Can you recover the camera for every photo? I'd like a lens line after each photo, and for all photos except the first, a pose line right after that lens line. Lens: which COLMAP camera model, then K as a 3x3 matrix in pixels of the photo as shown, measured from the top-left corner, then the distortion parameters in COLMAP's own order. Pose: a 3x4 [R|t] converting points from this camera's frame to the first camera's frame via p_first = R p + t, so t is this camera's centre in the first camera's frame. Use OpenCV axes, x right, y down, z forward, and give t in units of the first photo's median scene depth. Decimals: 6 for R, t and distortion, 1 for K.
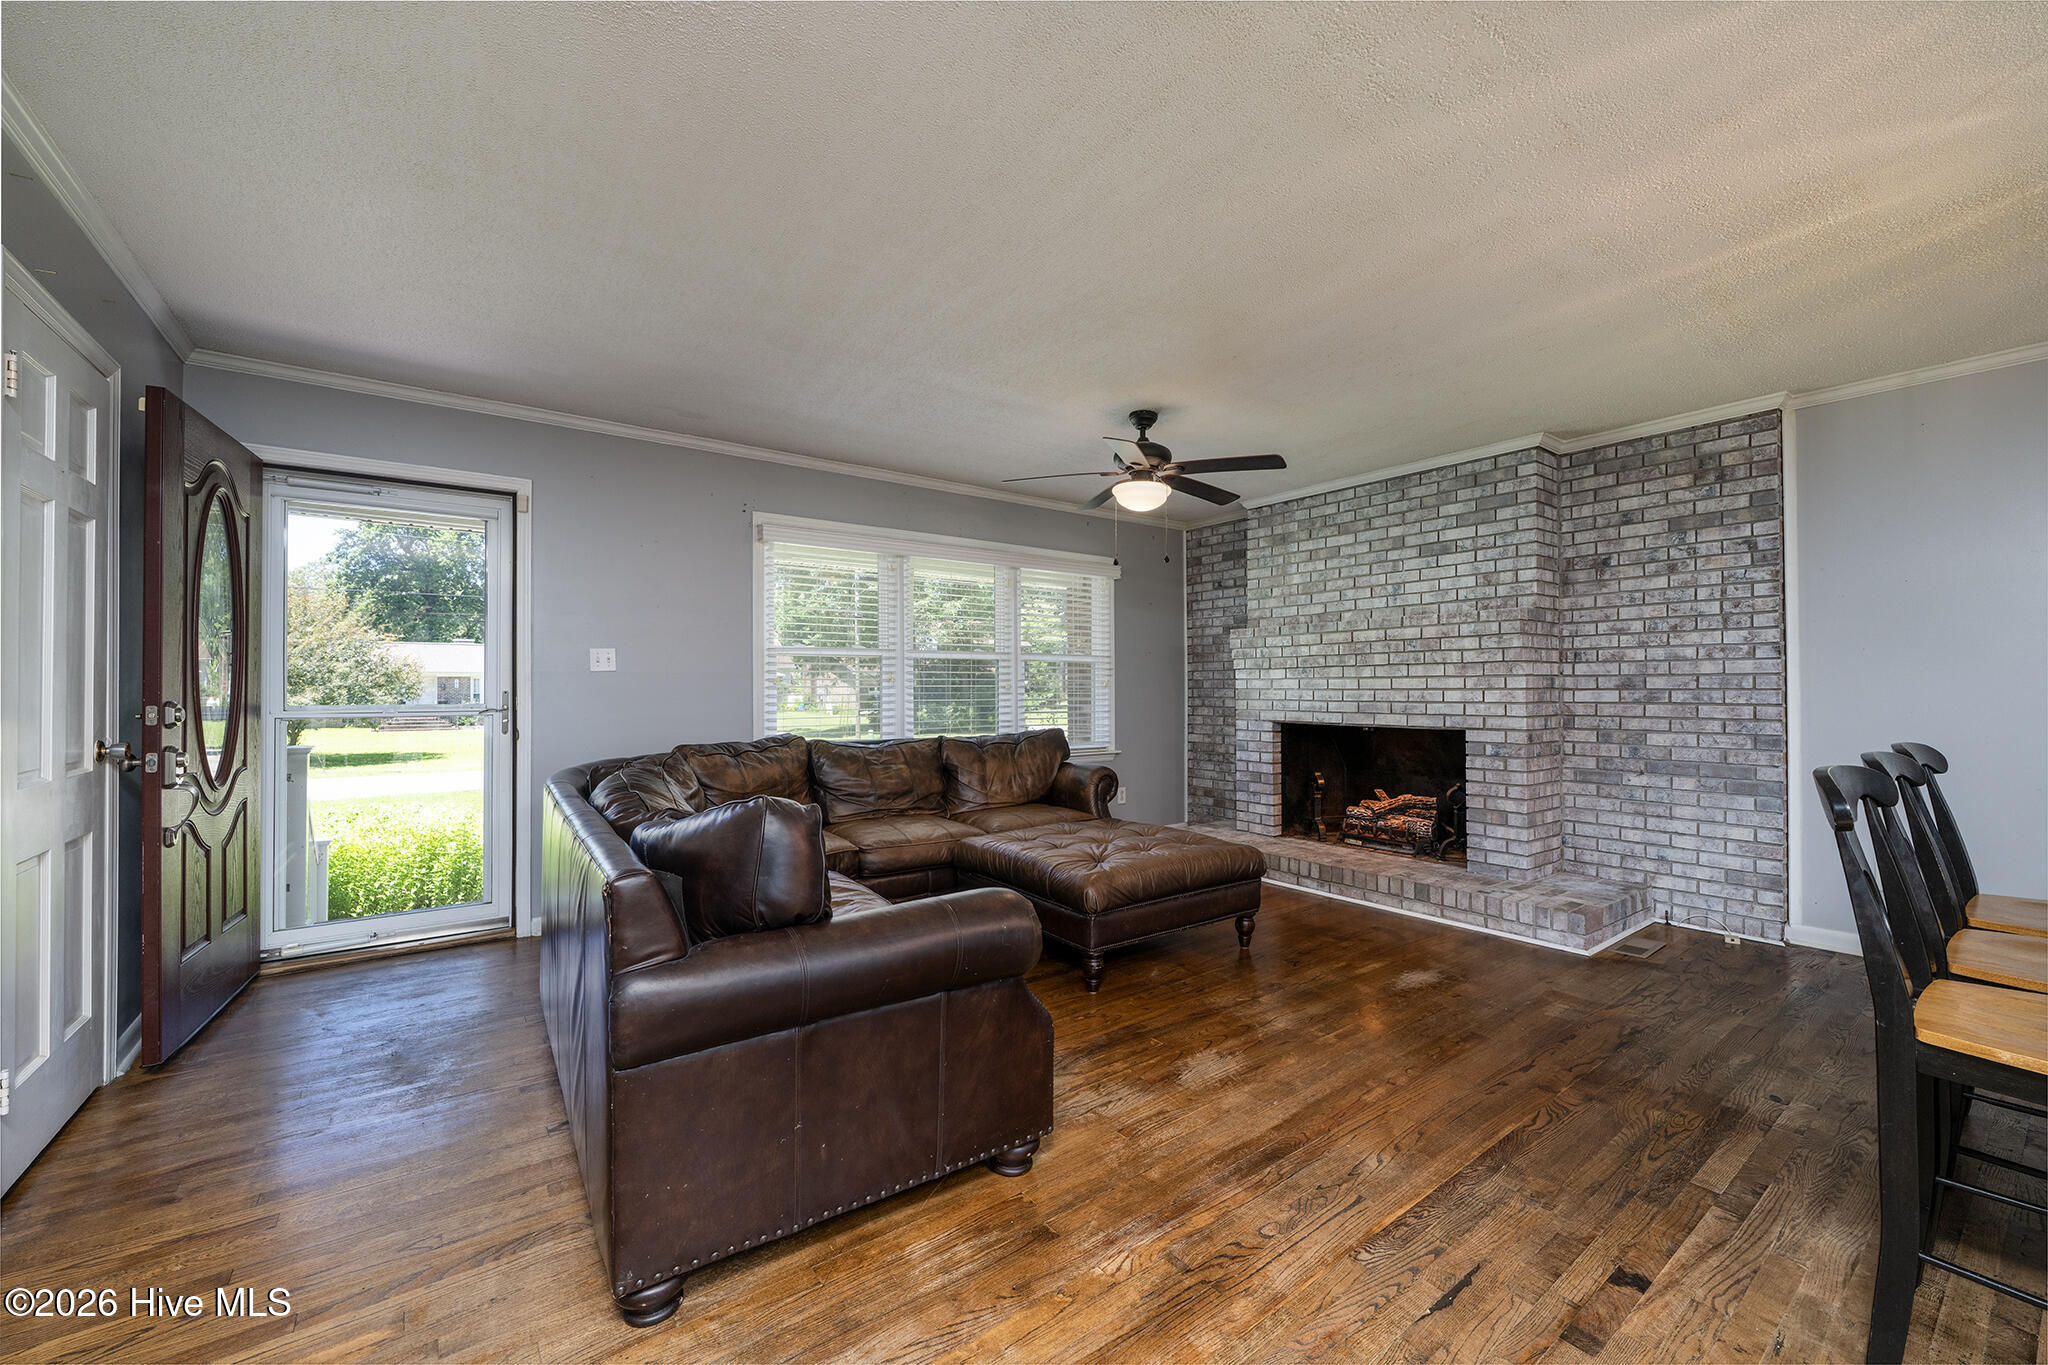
lens RADIAL K [[809.8, 0, 1023.1], [0, 809.8, 681.8], [0, 0, 1]] dist [-0.002265, 0.000394]
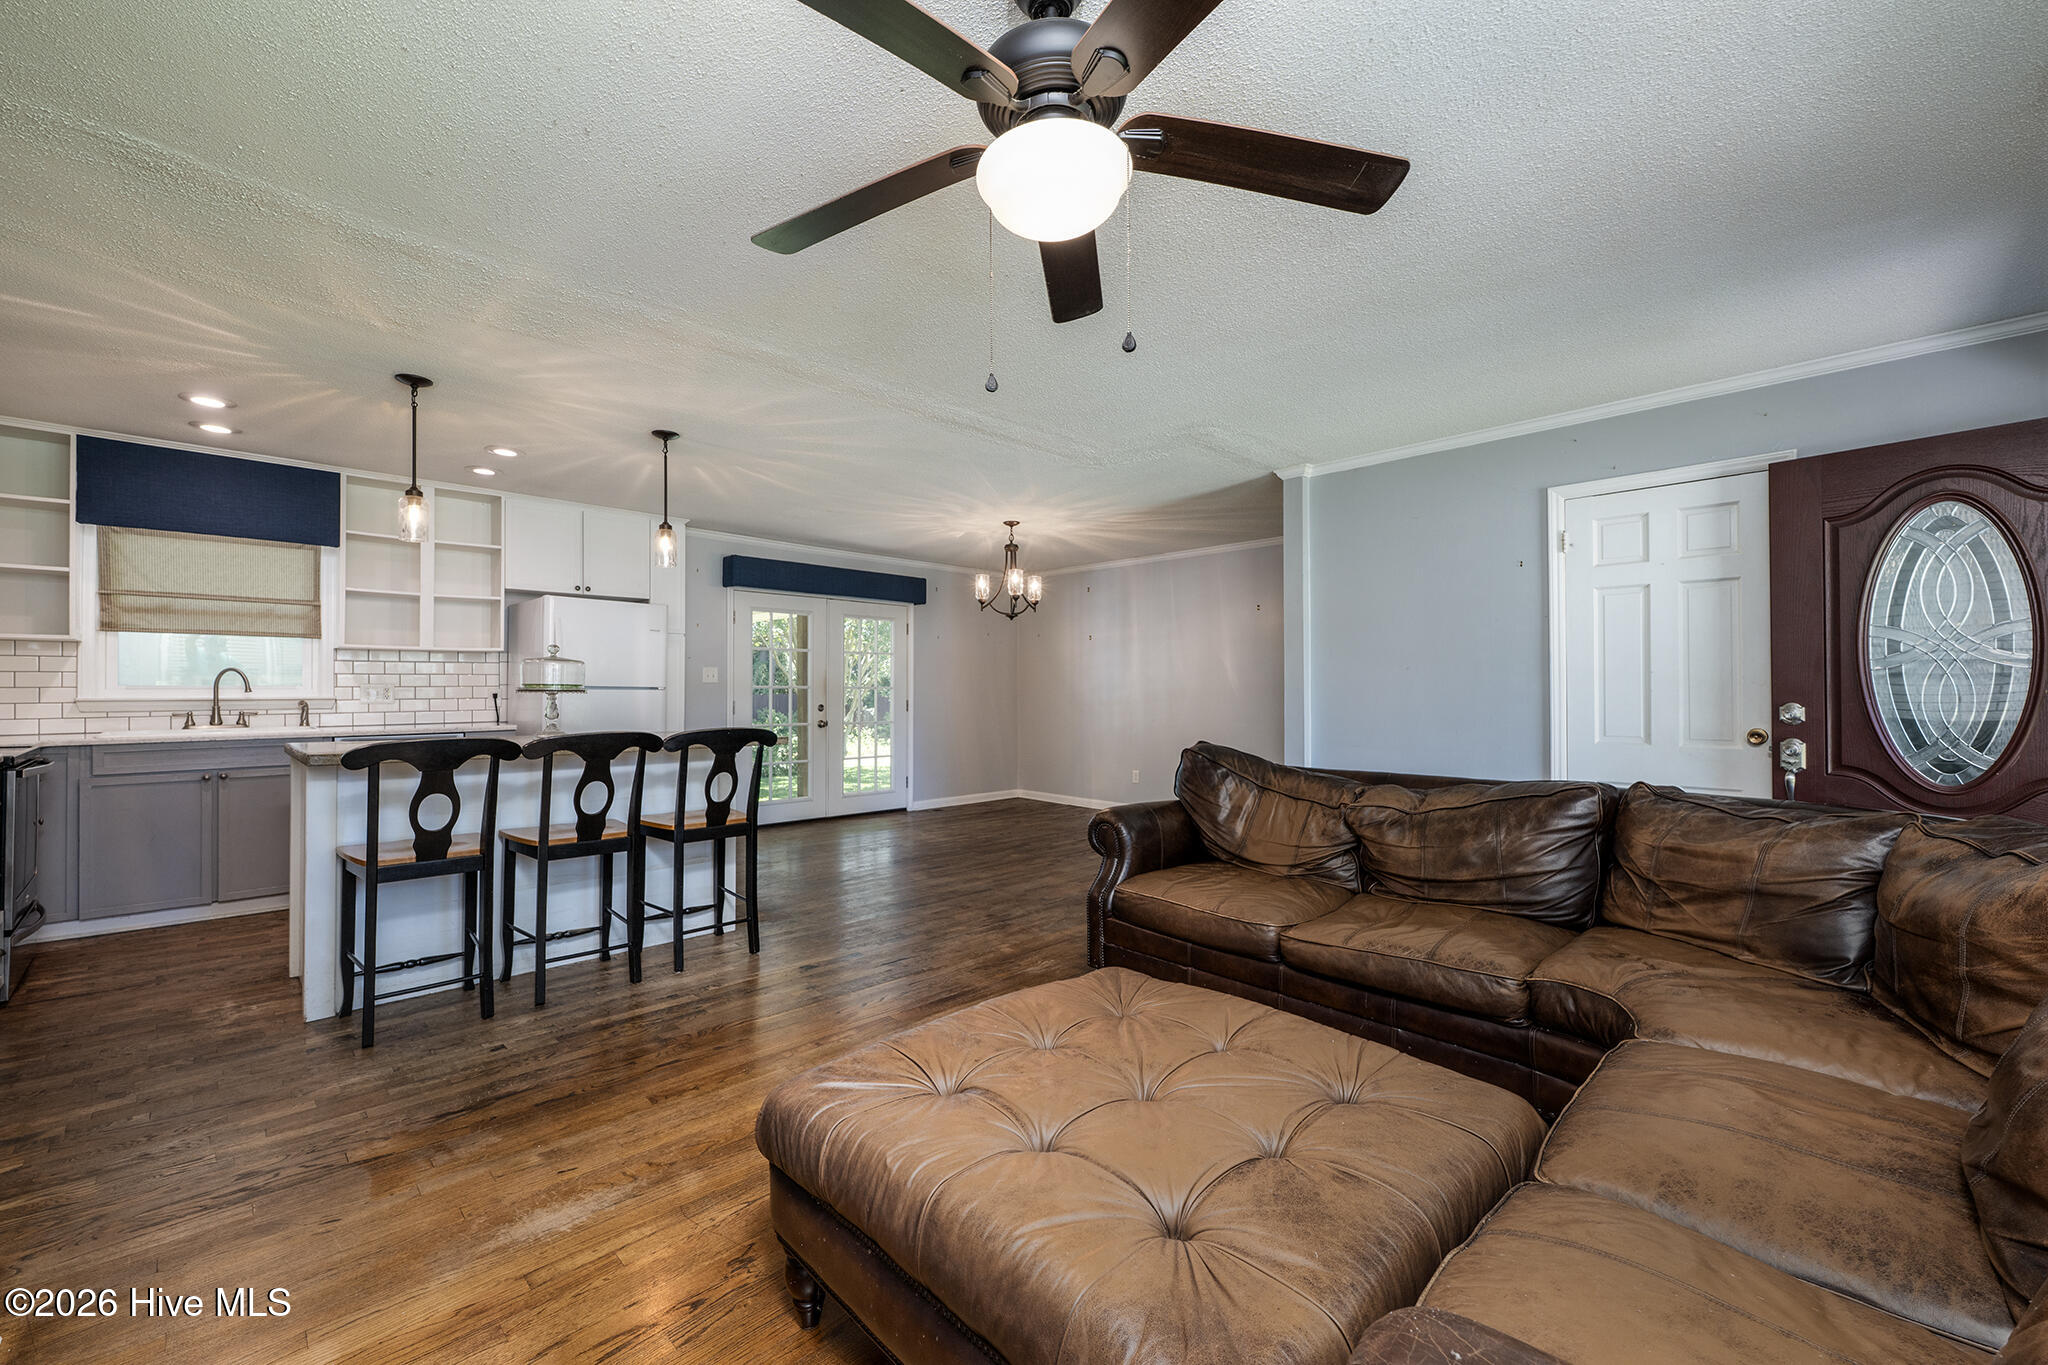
lens RADIAL K [[827.1, 0, 1012.2], [0, 827.1, 682.2], [0, 0, 1]] dist [0.001970, 0.000277]
pose [[-0.990186, -0.000060, -0.139757, 0.198550], [0.001614, 0.999928, -0.011864, 0.002165], [0.139748, -0.011973, -0.990115, 1.246392]]
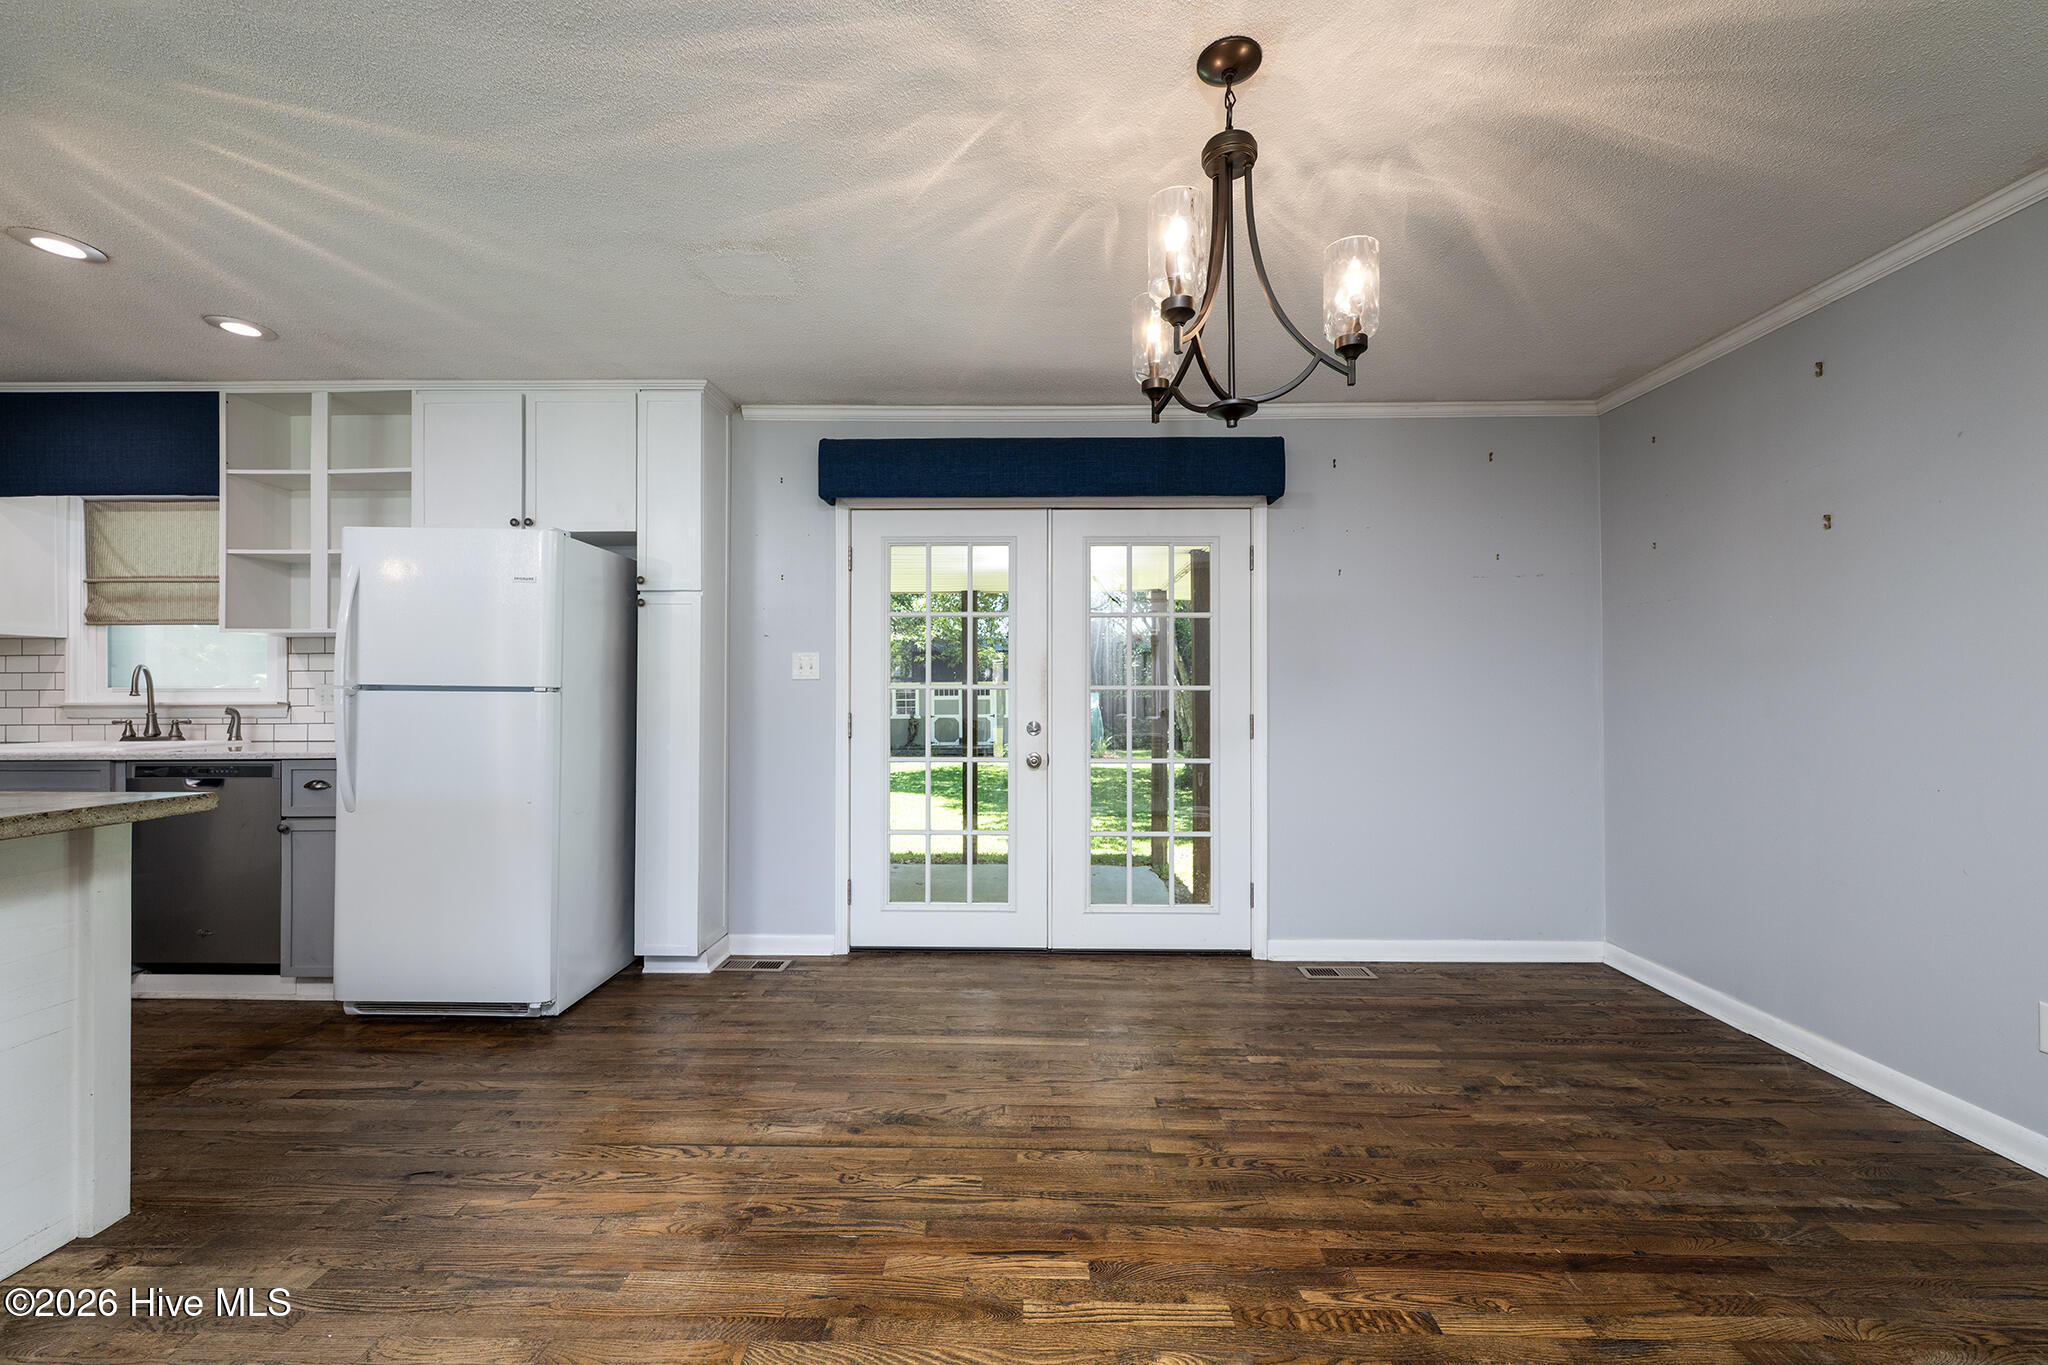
lens RADIAL K [[827.1, 0, 1010.1], [0, 827.1, 686.0], [0, 0, 1]] dist [-0.000577, 0.000128]
pose [[-0.790943, 0.008799, 0.611826, -0.161050], [-0.000503, 0.999887, -0.015030, 0.003032], [-0.611889, -0.012196, -0.790849, 0.163463]]
